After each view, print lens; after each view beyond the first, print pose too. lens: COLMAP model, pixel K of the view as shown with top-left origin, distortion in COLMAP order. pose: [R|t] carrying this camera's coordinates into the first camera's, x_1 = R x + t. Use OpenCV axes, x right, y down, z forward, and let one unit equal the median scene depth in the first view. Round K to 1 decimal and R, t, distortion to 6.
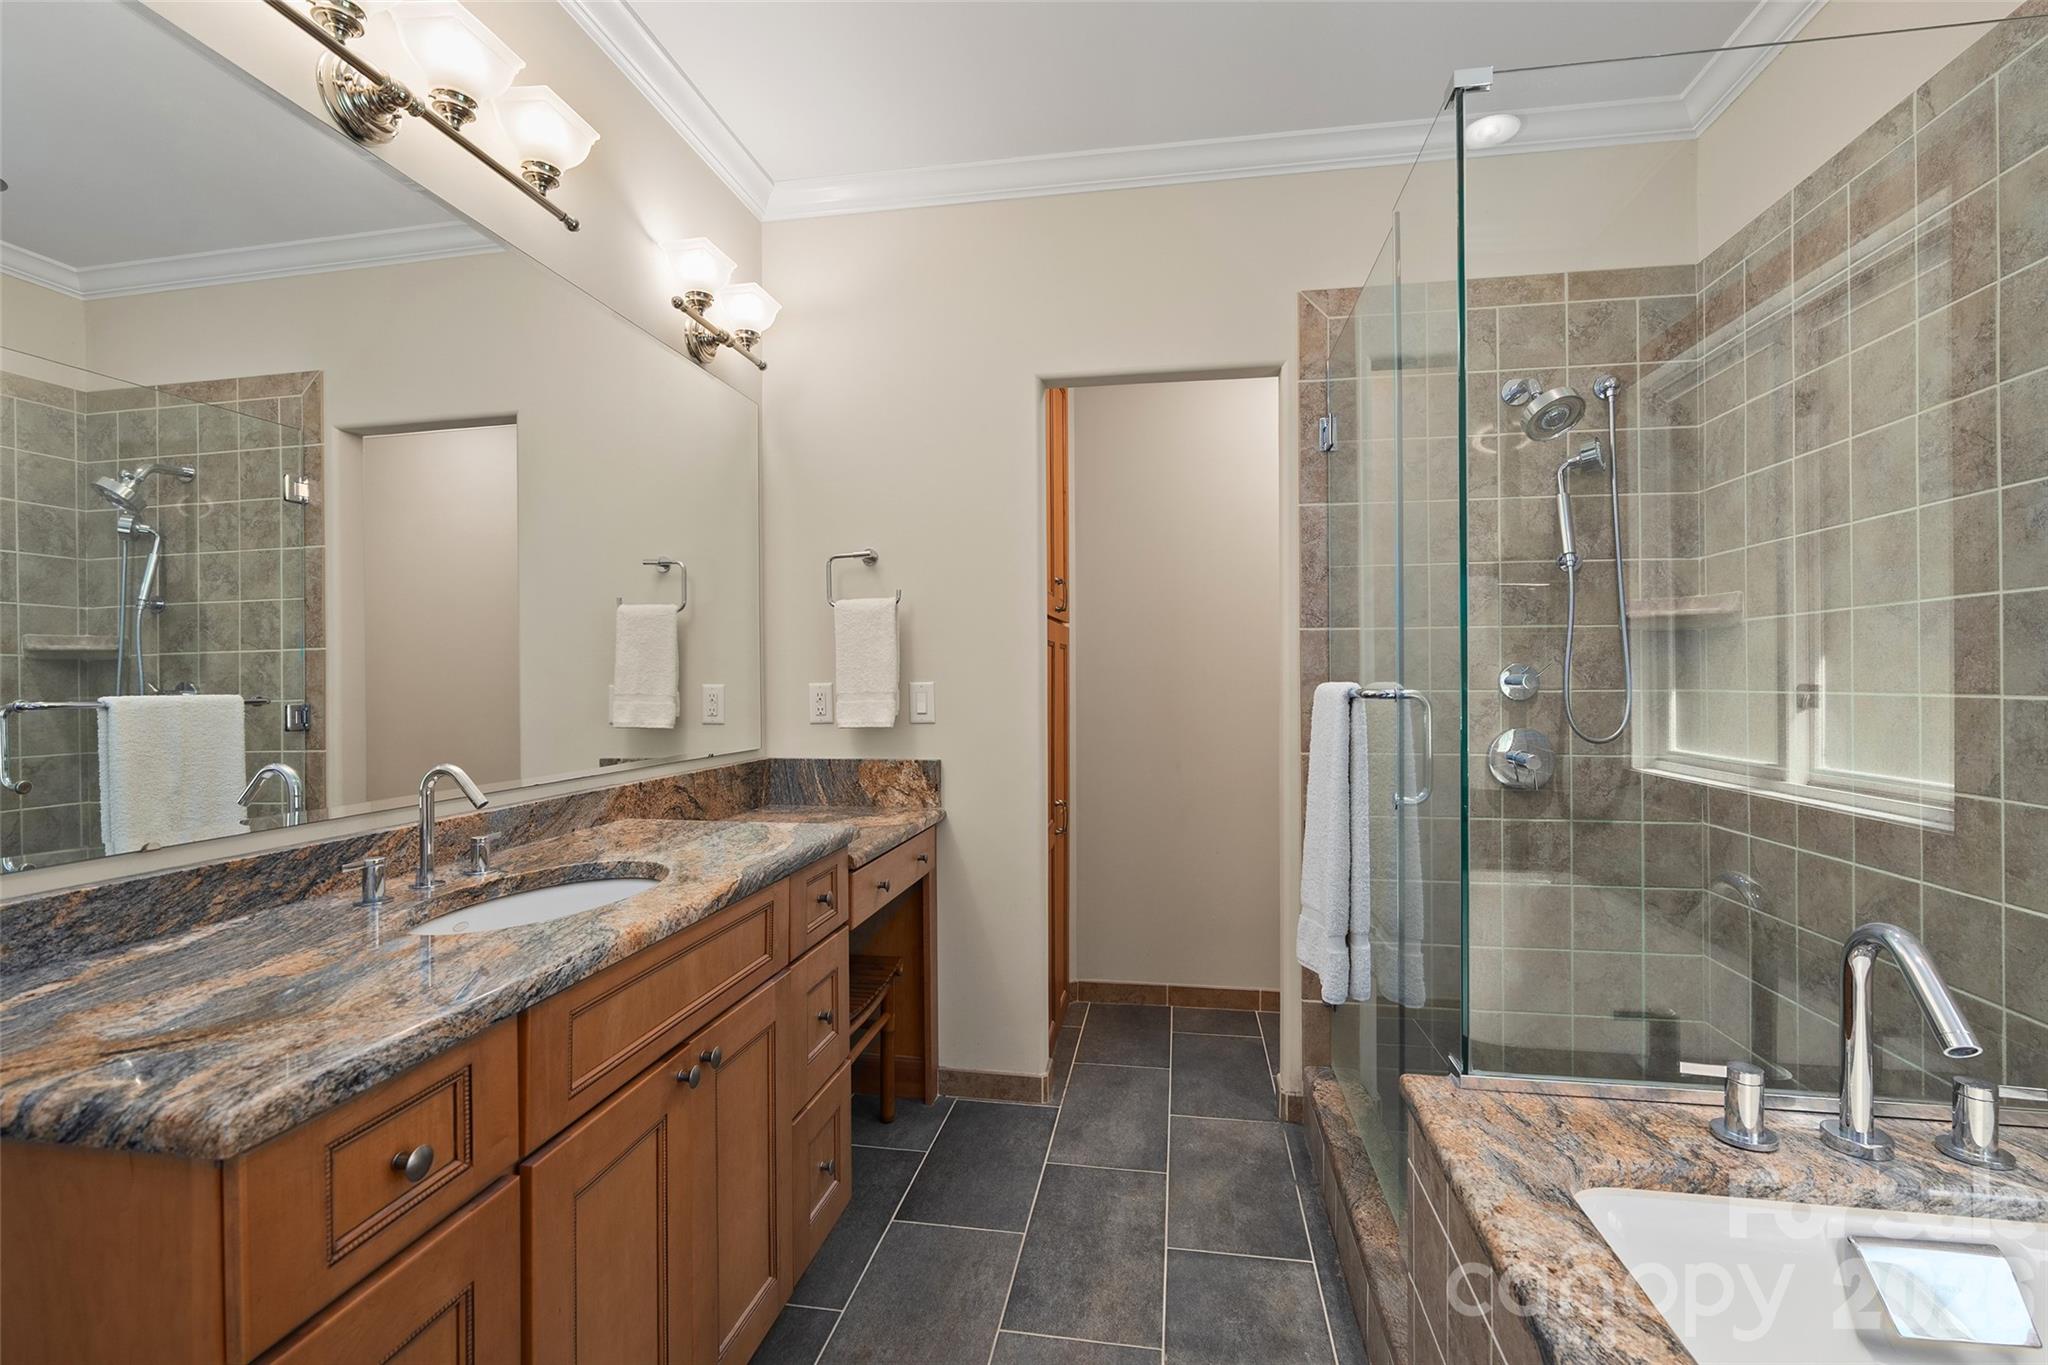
lens RADIAL K [[922.3, 0, 1018.2], [0, 922.3, 678.6], [0, 0, 1]] dist [-0.009890, 0.003490]
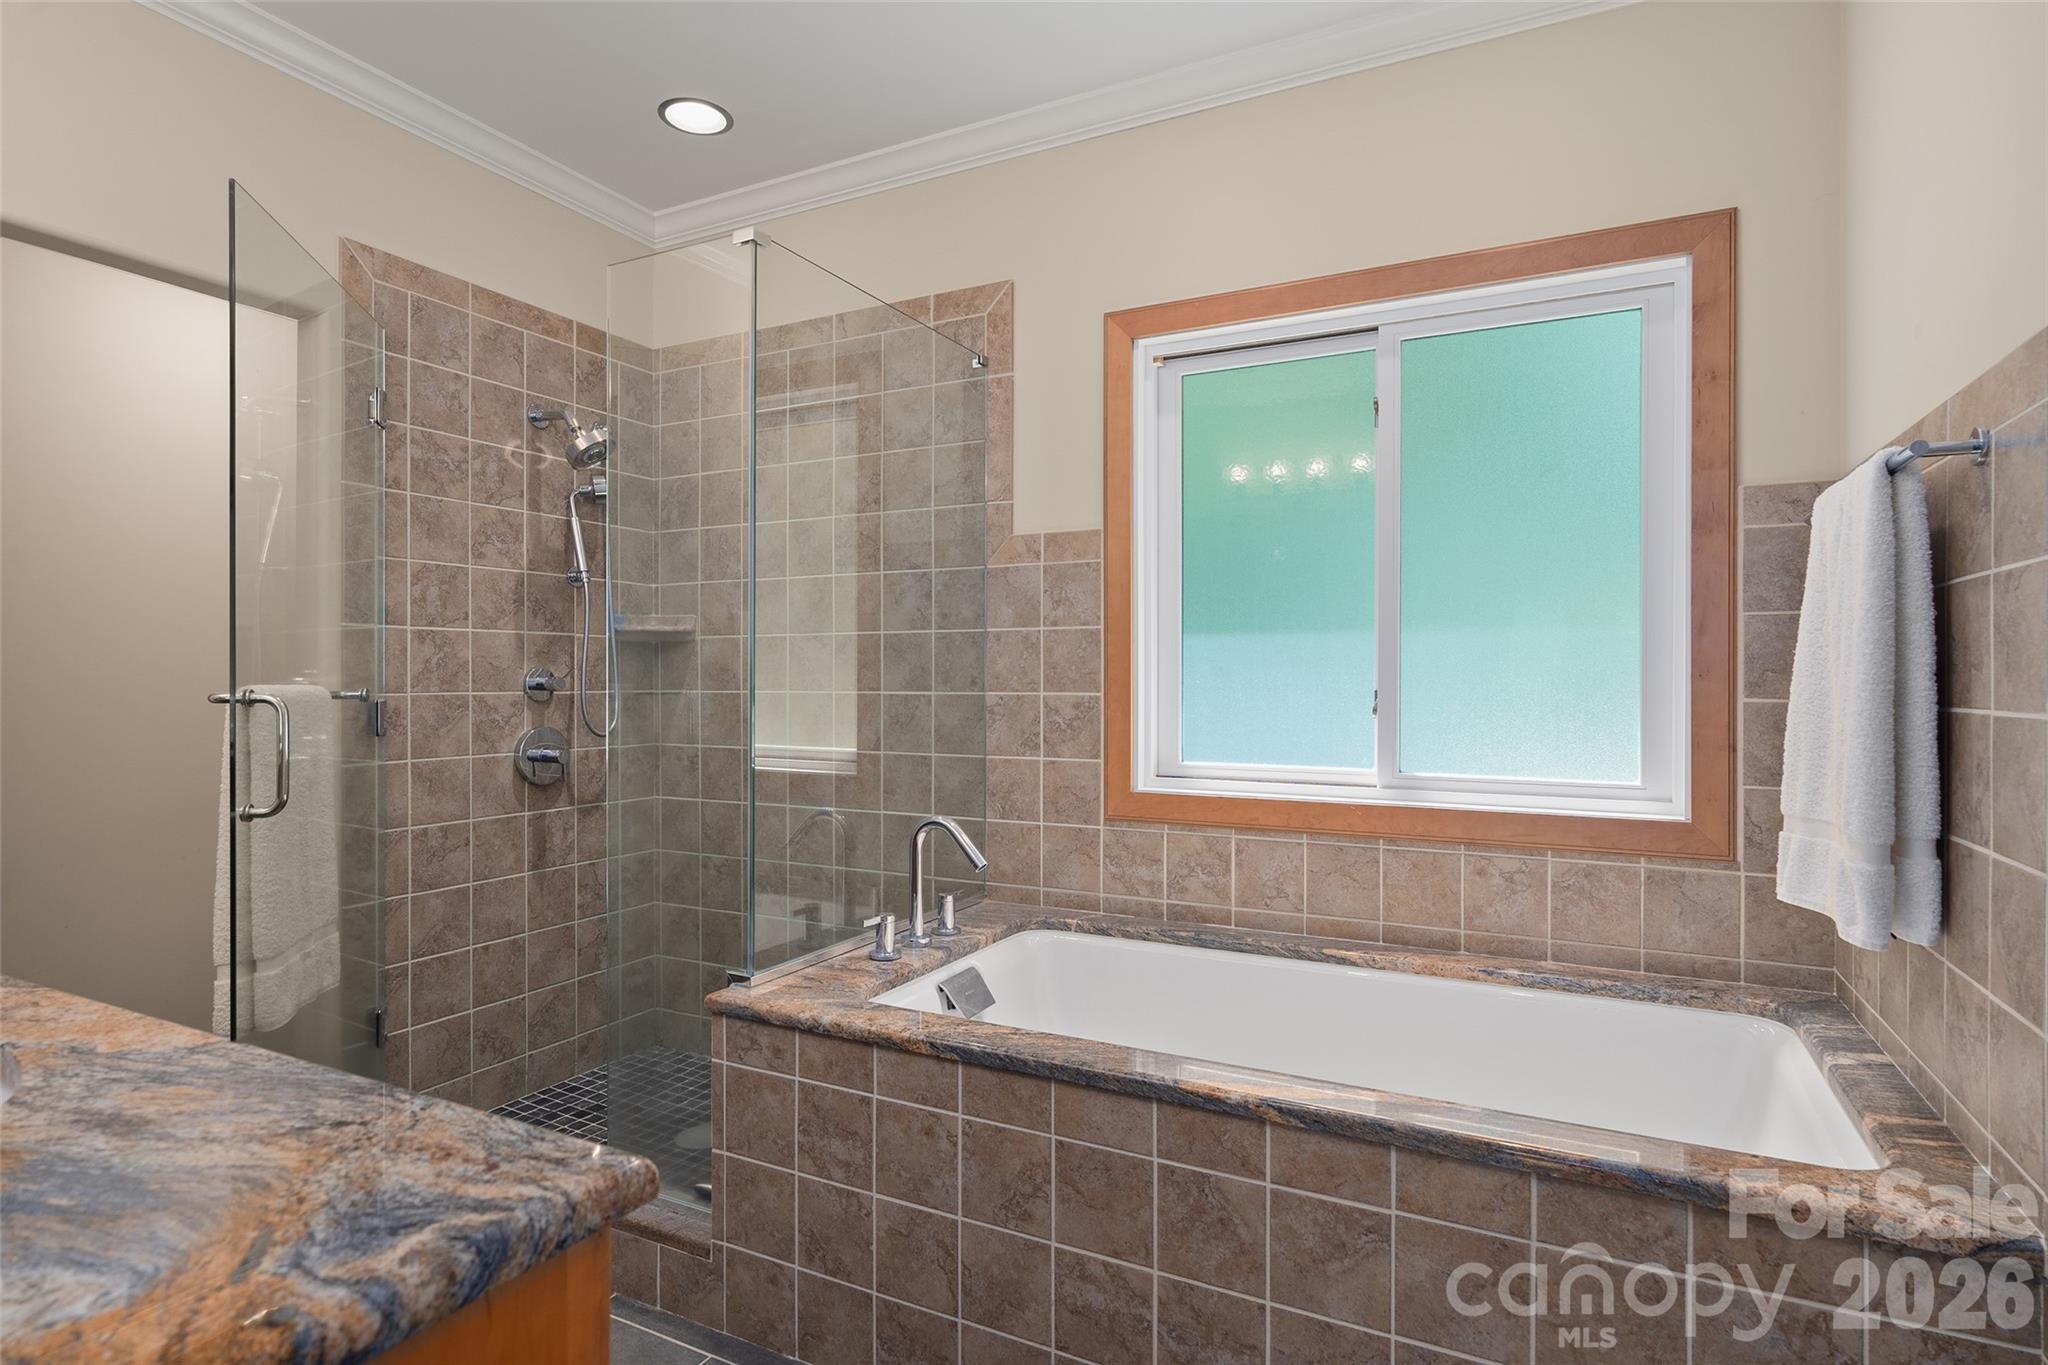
lens RADIAL K [[1045.7, 0, 1012.4], [0, 1045.7, 685.2], [0, 0, 1]] dist [-0.001216, -0.000072]
pose [[0.318810, -0.001116, 0.947818, -0.679829], [-0.002515, 0.999995, 0.002024, 0.001461], [-0.947815, -0.003029, 0.318806, 0.124897]]
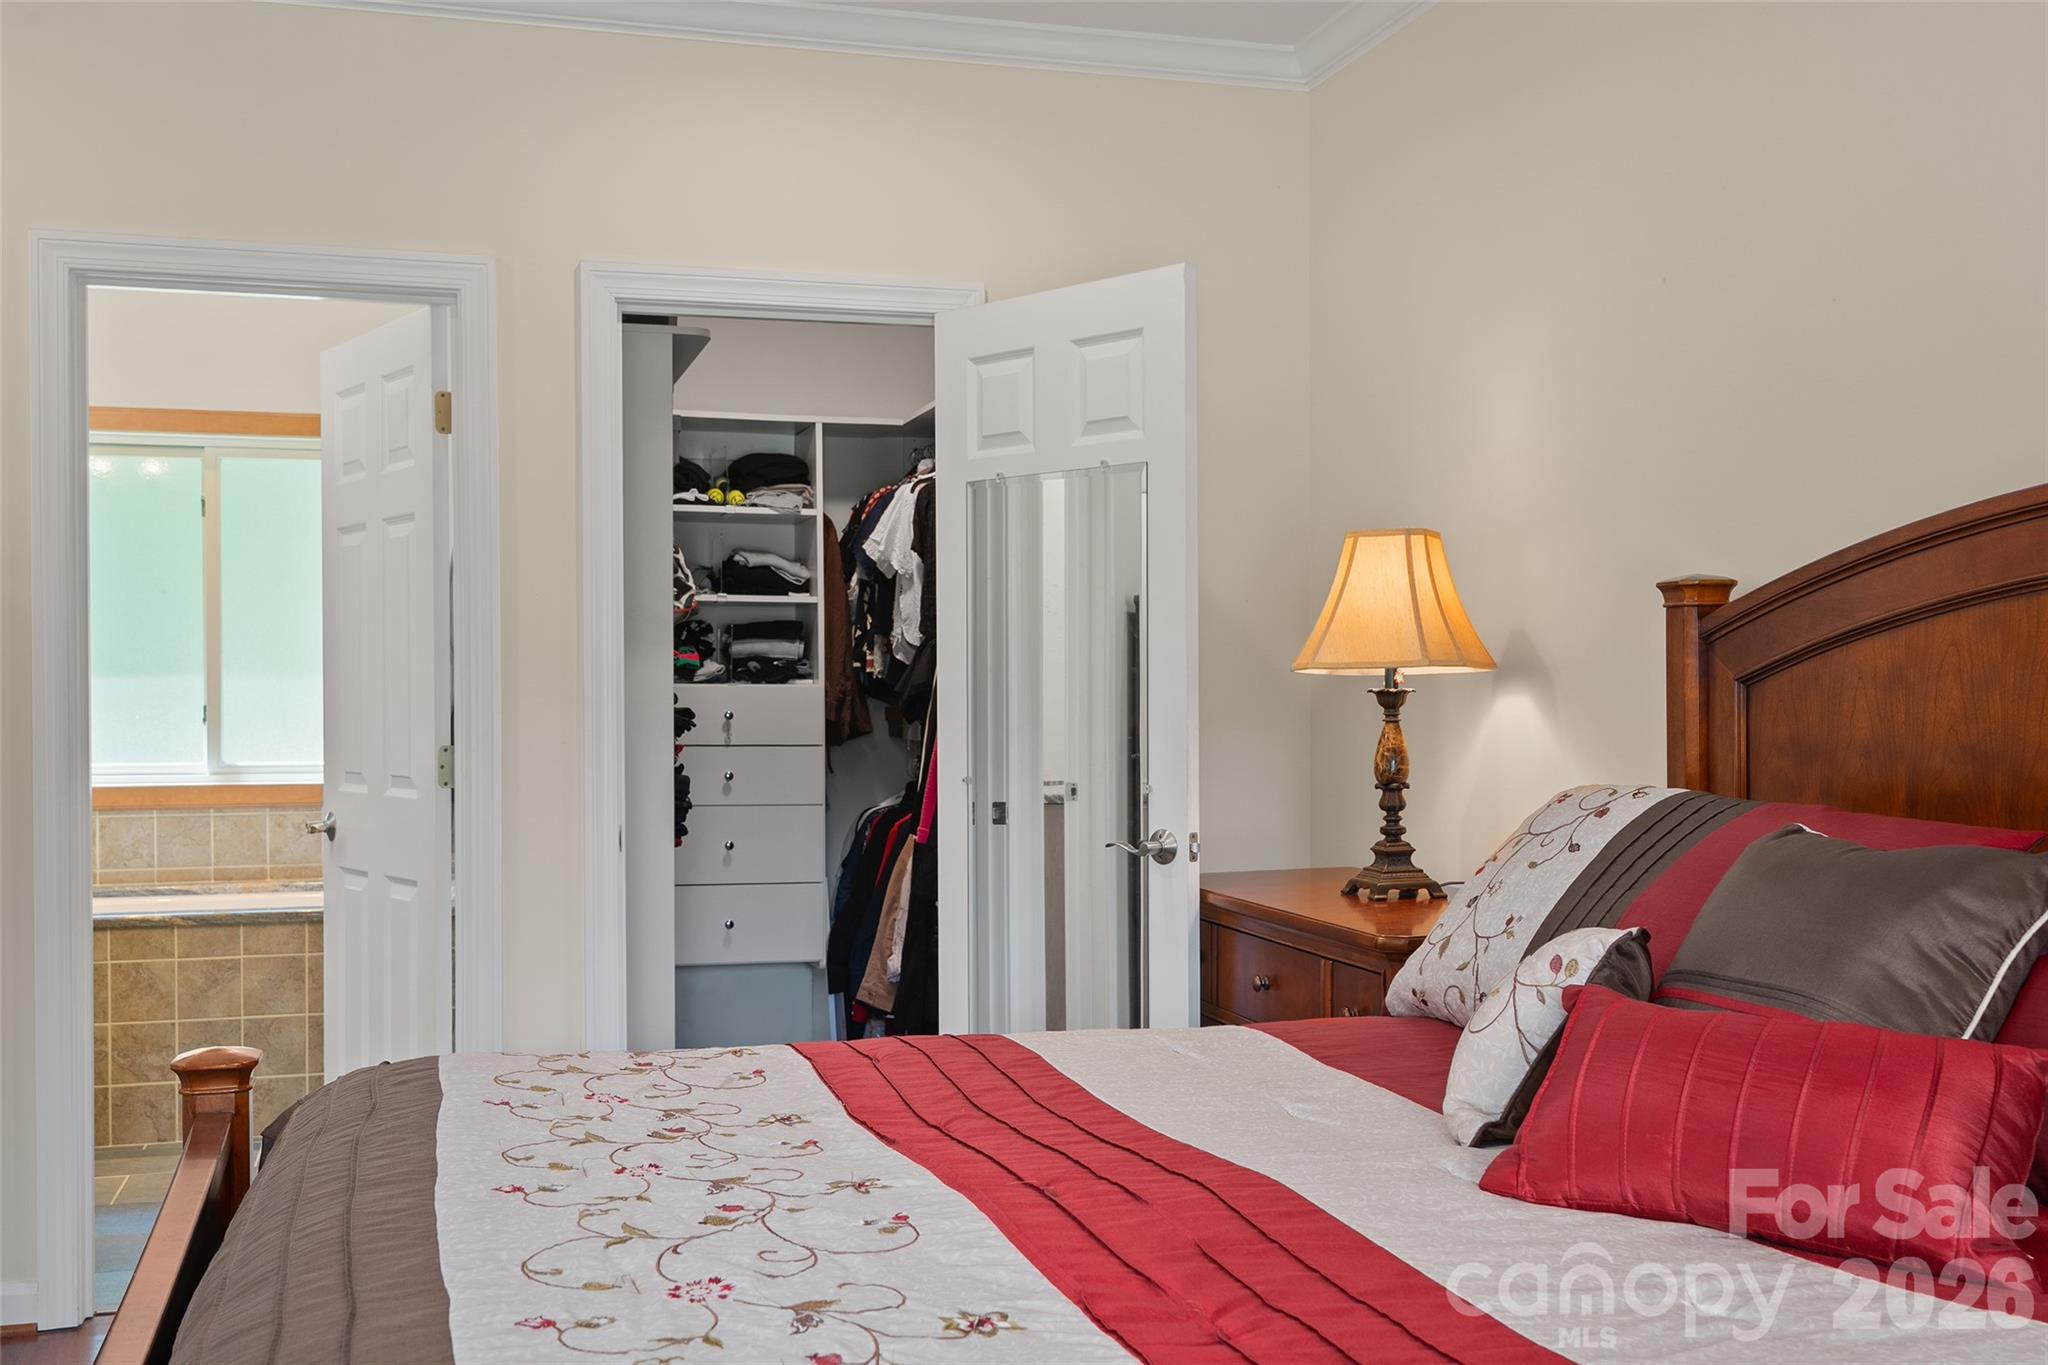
lens RADIAL K [[1989.3, 0, 1015.8], [0, 1989.3, 688.9], [0, 0, 1]] dist [0.000441, 0.000000]
pose [[-0.441852, 0.005559, 0.897071, -3.684200], [0.004599, 0.999982, -0.003932, 0.001757], [-0.897076, 0.002388, -0.441870, 0.446154]]
